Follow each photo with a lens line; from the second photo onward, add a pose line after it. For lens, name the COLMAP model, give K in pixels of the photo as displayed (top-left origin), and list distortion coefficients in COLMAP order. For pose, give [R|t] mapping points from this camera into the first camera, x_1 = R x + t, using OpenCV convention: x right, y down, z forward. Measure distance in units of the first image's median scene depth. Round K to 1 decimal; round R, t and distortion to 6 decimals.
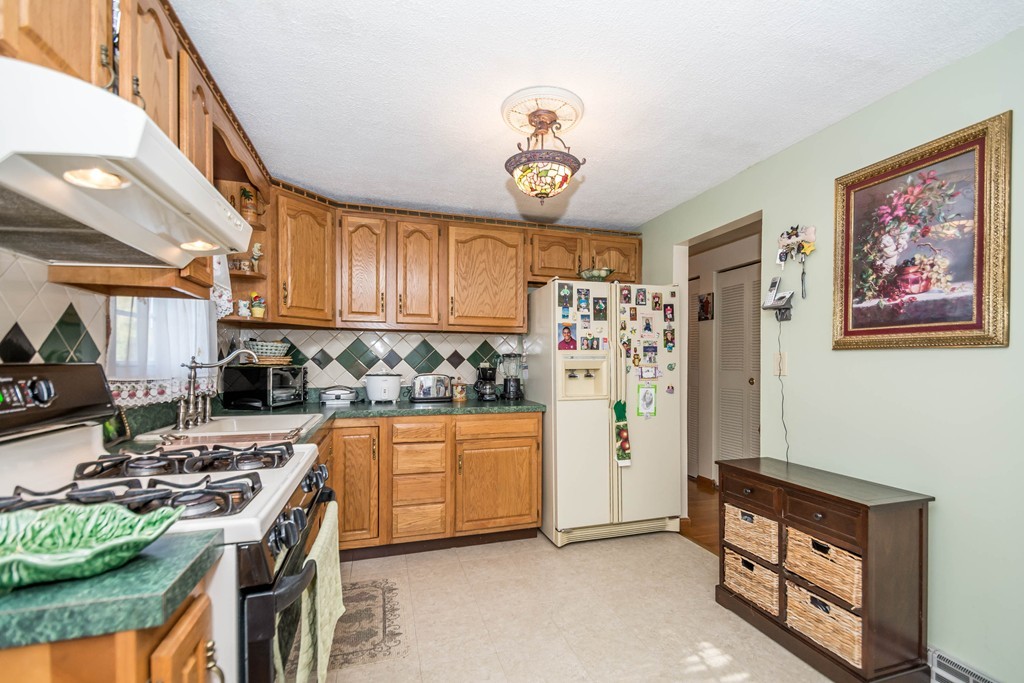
lens RADIAL K [[447.2, 0, 517.2], [0, 447.2, 363.3], [0, 0, 1]] dist [0.011045, -0.000166]
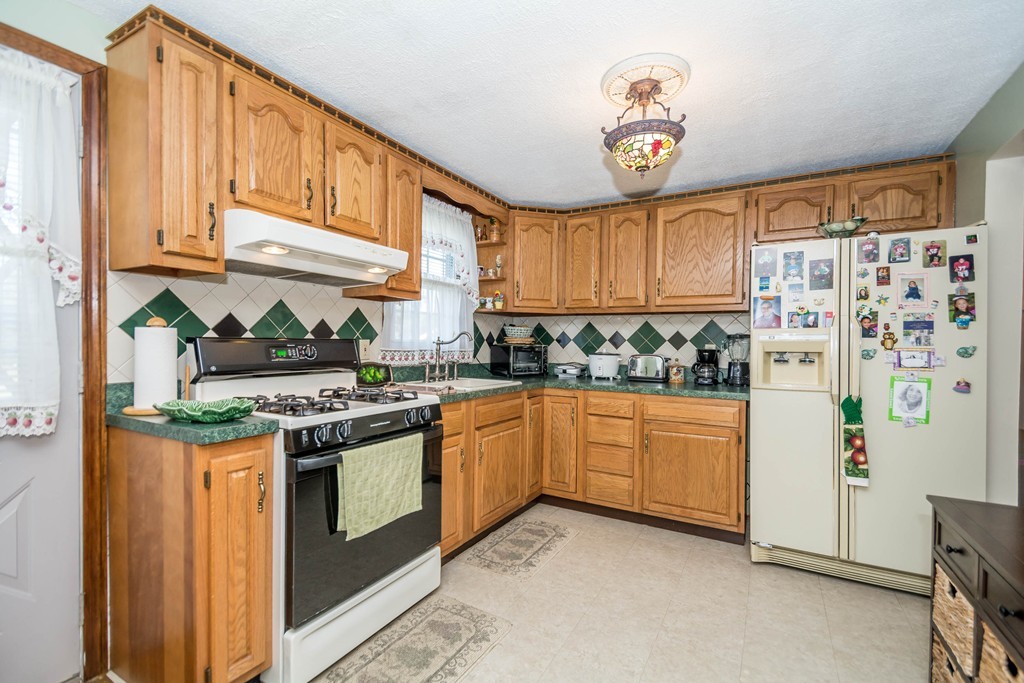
lens RADIAL K [[439.5, 0, 531.9], [0, 439.5, 345.9], [0, 0, 1]] dist [0.000525, -0.000550]
pose [[0.691752, 0.009643, -0.722071, 0.382327], [-0.012228, 0.999924, 0.001639, 0.006107], [0.722032, 0.007696, 0.691817, 0.114671]]
